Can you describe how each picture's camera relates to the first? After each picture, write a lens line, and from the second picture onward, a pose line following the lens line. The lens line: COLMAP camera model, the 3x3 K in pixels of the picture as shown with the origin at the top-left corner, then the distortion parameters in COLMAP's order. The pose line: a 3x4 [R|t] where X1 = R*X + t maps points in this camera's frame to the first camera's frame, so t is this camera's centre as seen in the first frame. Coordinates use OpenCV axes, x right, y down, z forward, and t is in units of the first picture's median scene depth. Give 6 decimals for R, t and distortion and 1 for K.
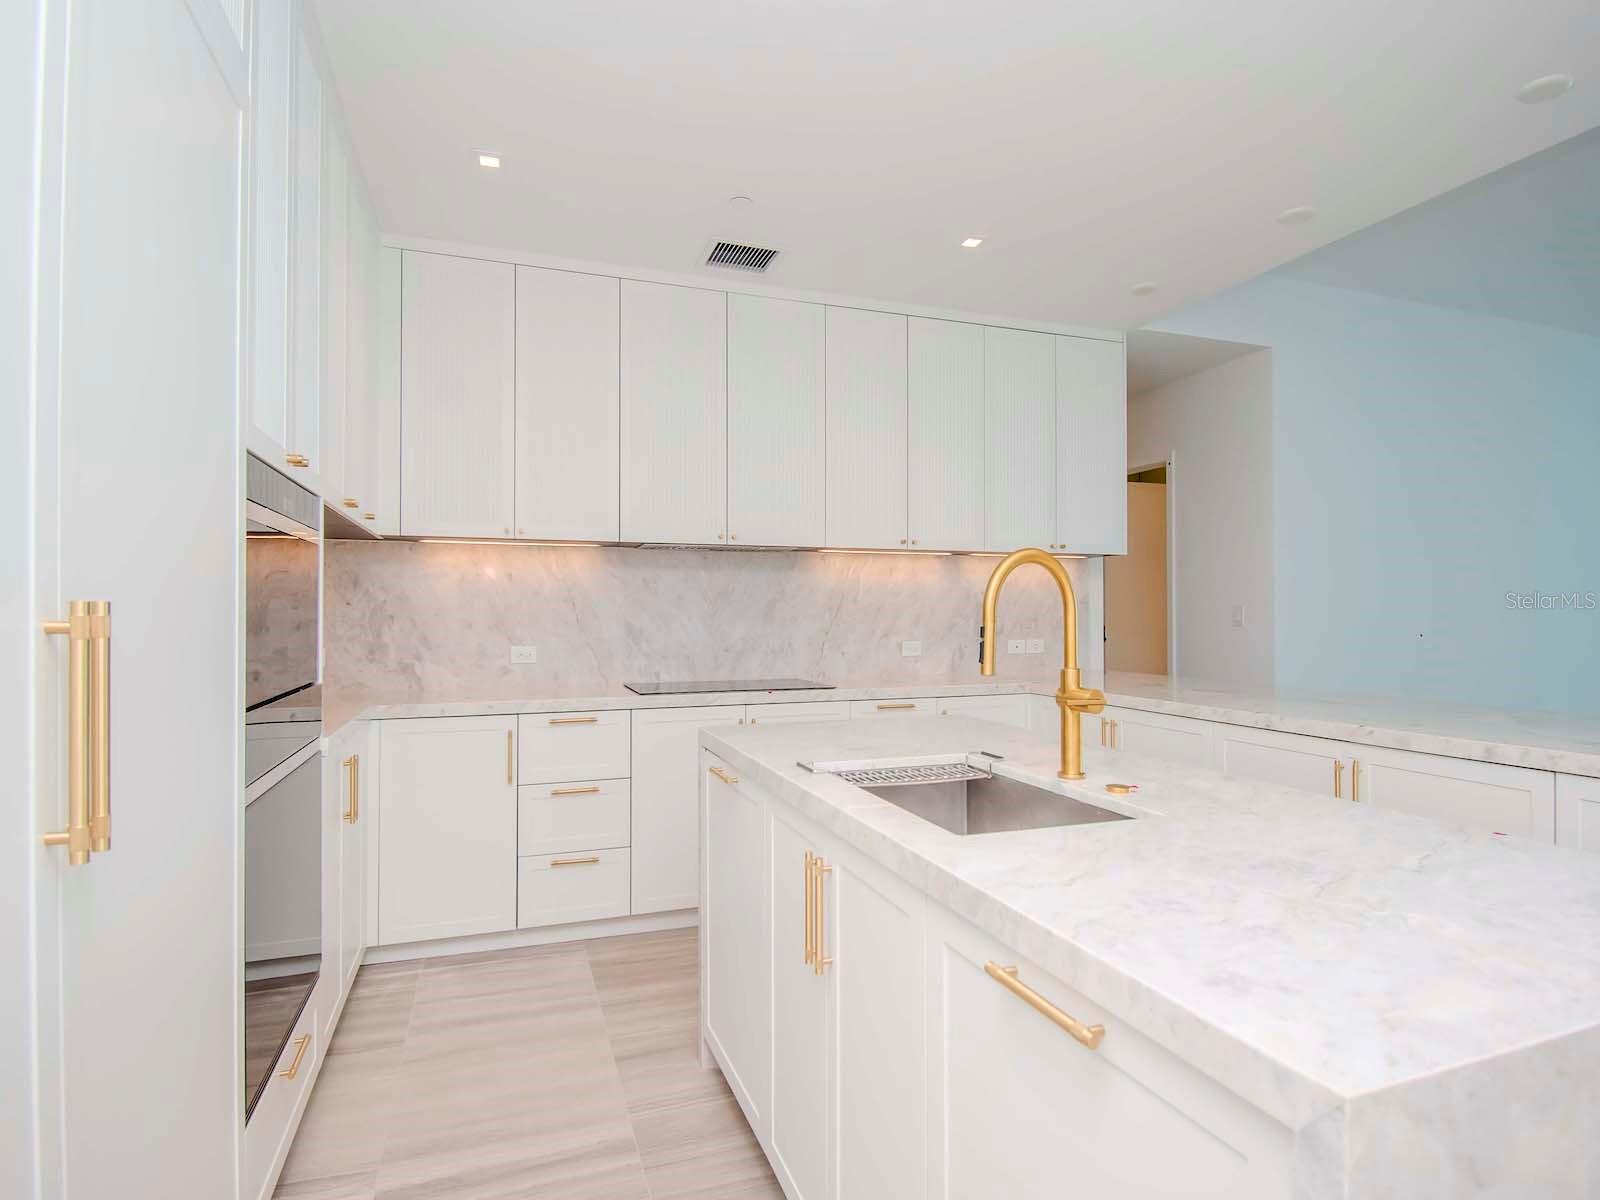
lens RADIAL K [[836.8, 0, 717.7], [0, 836.8, 598.4], [0, 0, 1]] dist [0.006578, -0.014696]
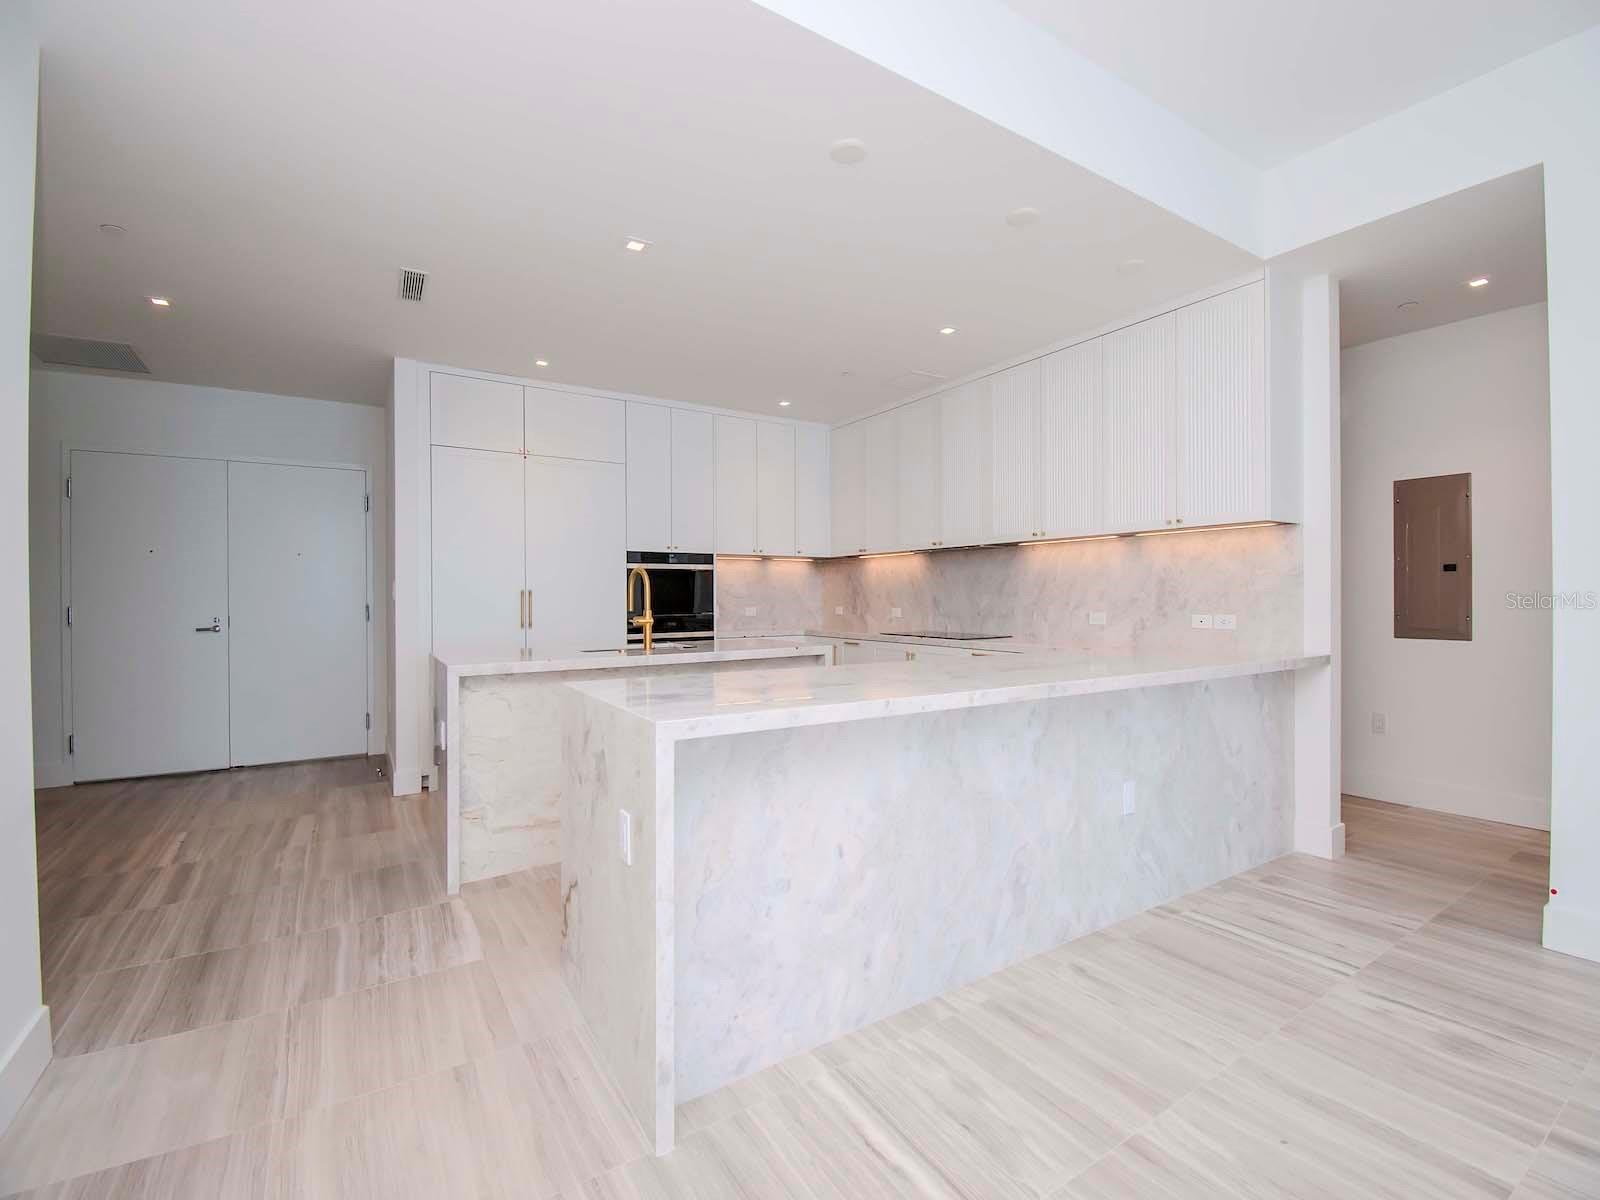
lens RADIAL K [[710.4, 0, 811.5], [0, 710.4, 595.2], [0, 0, 1]] dist [0.002832, -0.013014]
pose [[0.241392, 0.000370, -0.970428, 1.259439], [0.021561, 0.999751, 0.005745, 0.013526], [0.970188, -0.022310, 0.241324, 0.410417]]
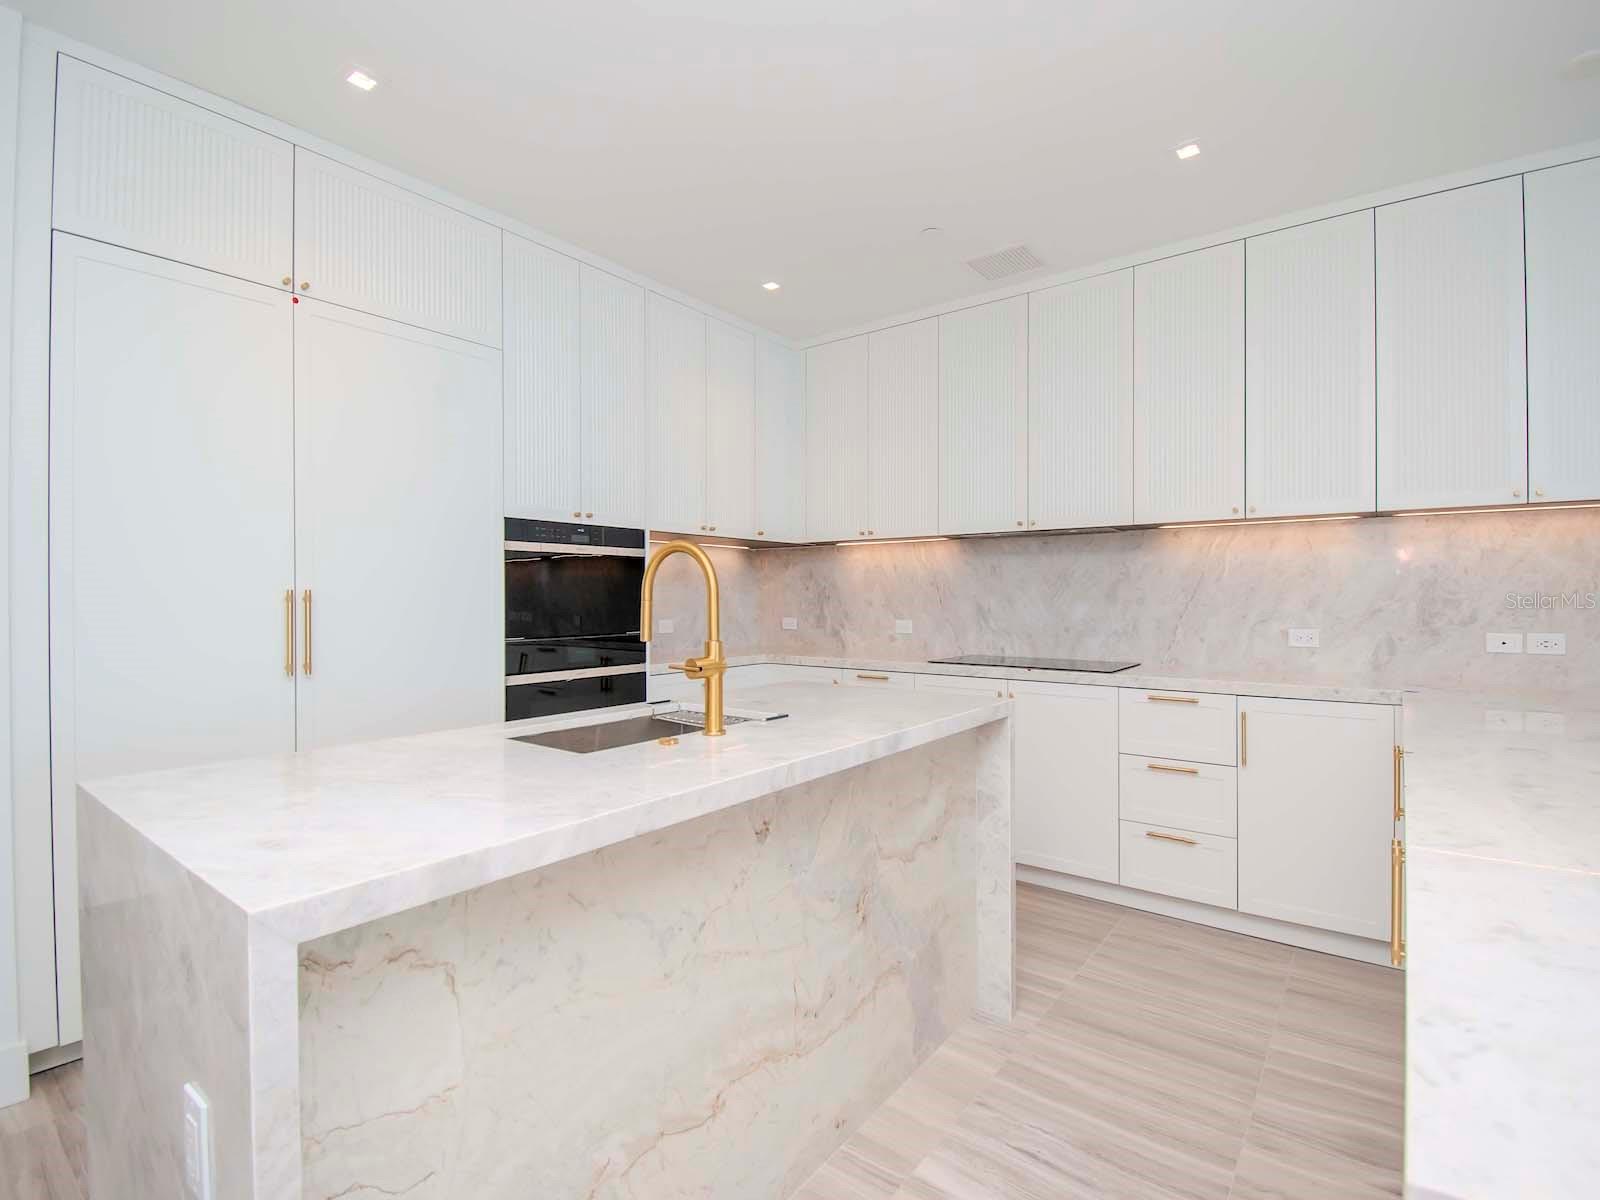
lens RADIAL K [[768.1, 0, 822.1], [0, 768.1, 599.0], [0, 0, 1]] dist [-0.002356, -0.008564]
pose [[0.559141, 0.003638, -0.829065, 0.662805], [0.015401, 0.999772, 0.014774, 0.004548], [0.828930, -0.021029, 0.558957, 0.226262]]
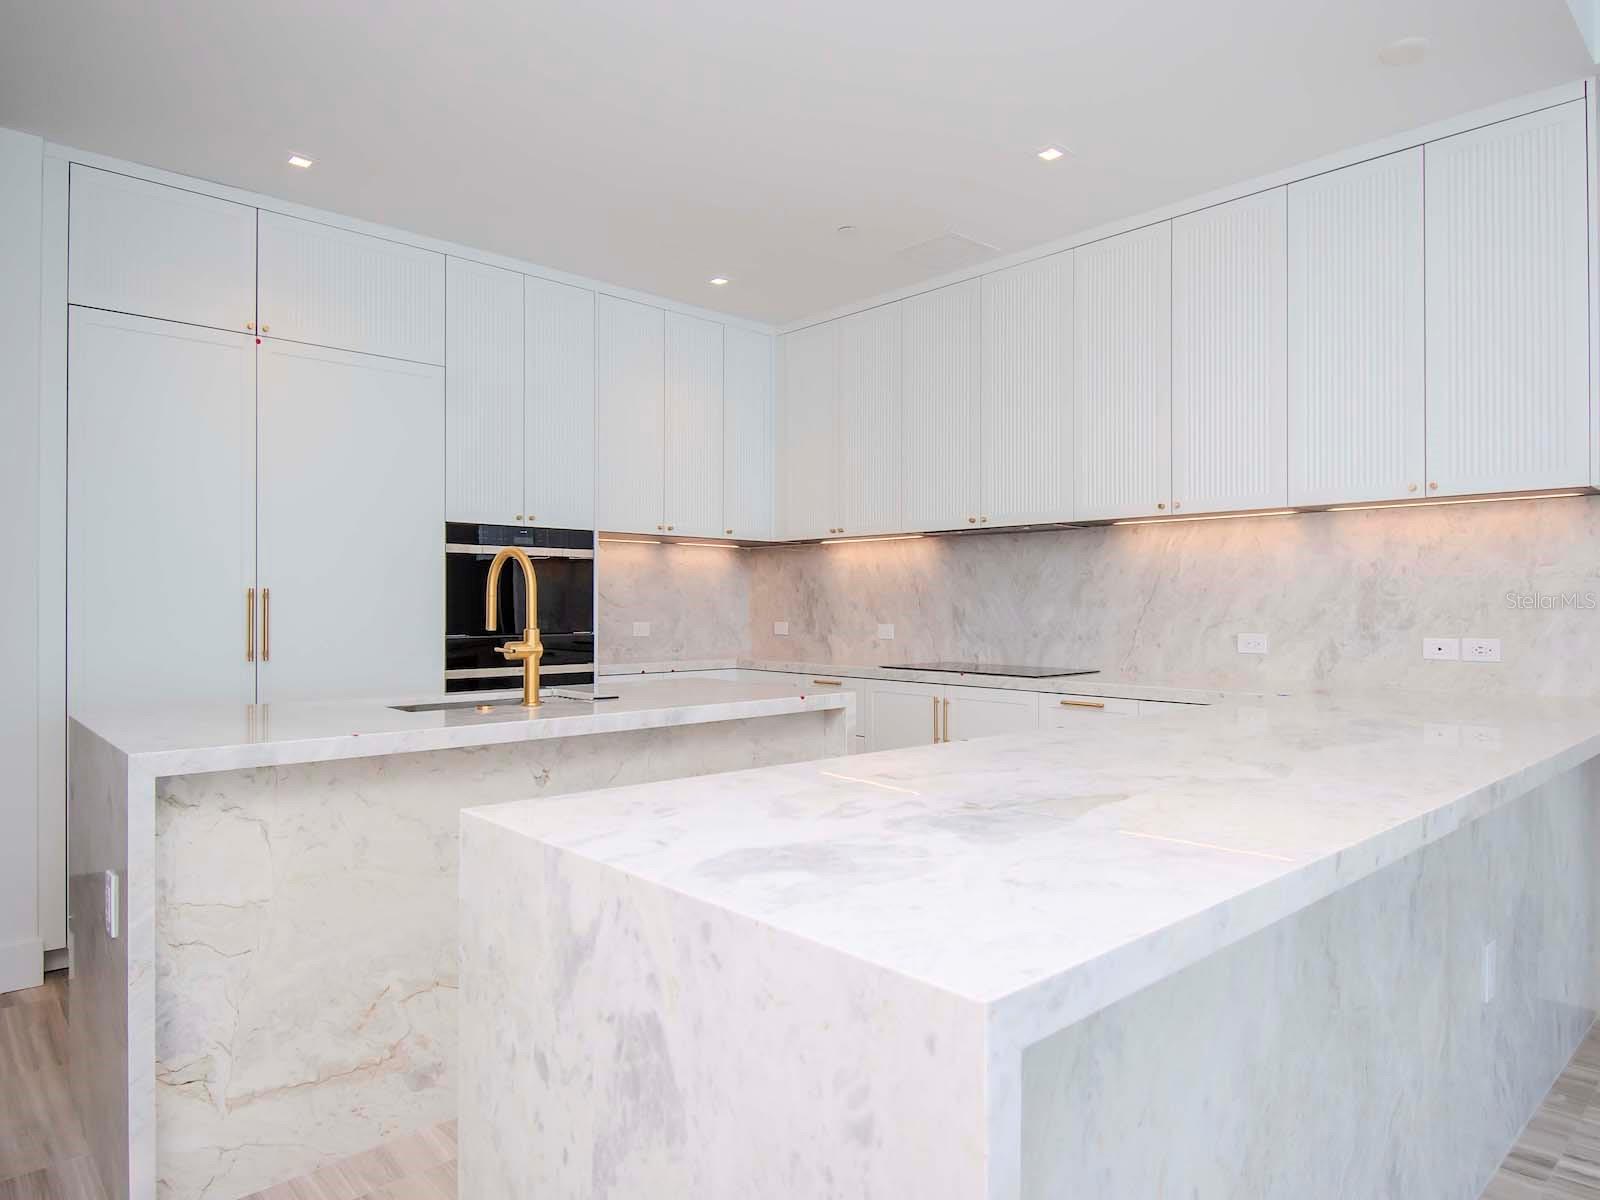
lens RADIAL K [[995.3, 0, 819.4], [0, 995.3, 604.4], [0, 0, 1]] dist [-0.007984, -0.004817]
pose [[0.408952, 0.003157, -0.912550, 0.997403], [0.013552, 0.999863, 0.009532, 0.013118], [0.912455, -0.016265, 0.408853, 0.324276]]
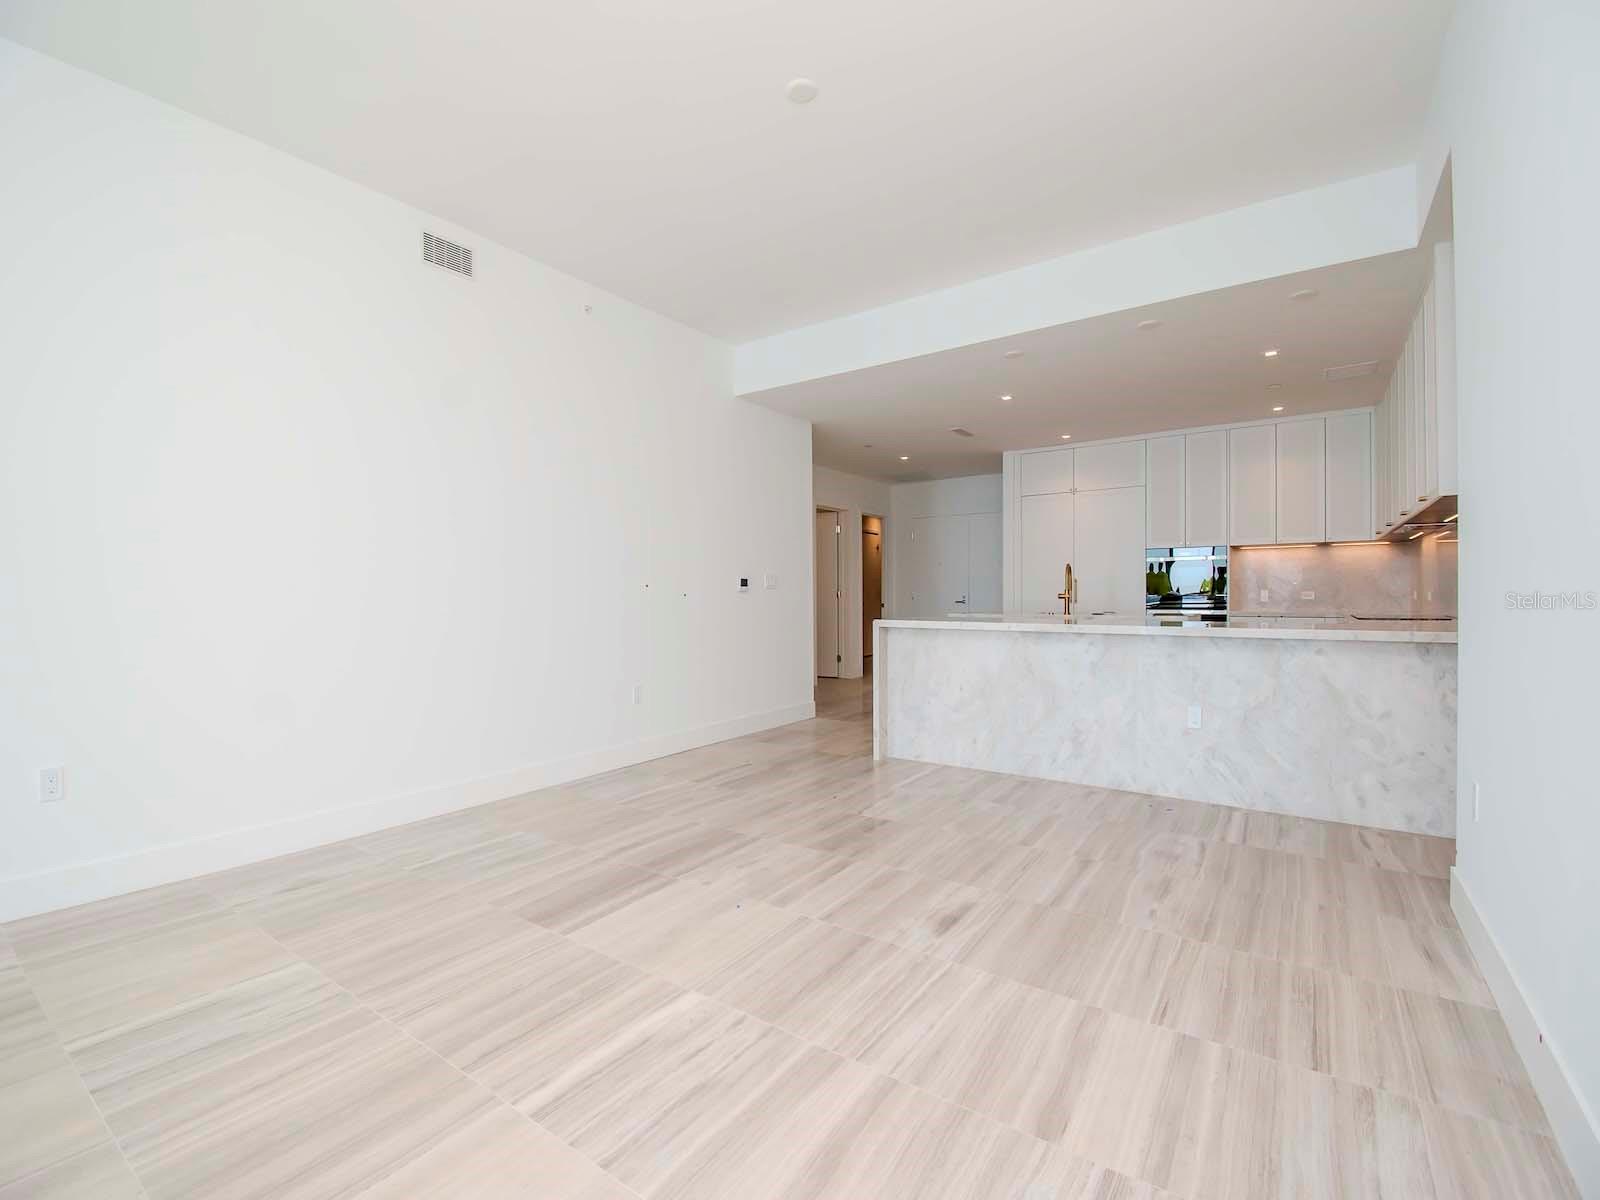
lens RADIAL K [[710.4, 0, 792.3], [0, 710.4, 589.7], [0, 0, 1]] dist [0.002832, -0.013014]
pose [[-0.815847, 0.002307, -0.578263, 1.700897], [0.016814, 0.999664, -0.019734, 0.057728], [0.578023, -0.025823, -0.815612, 1.397493]]
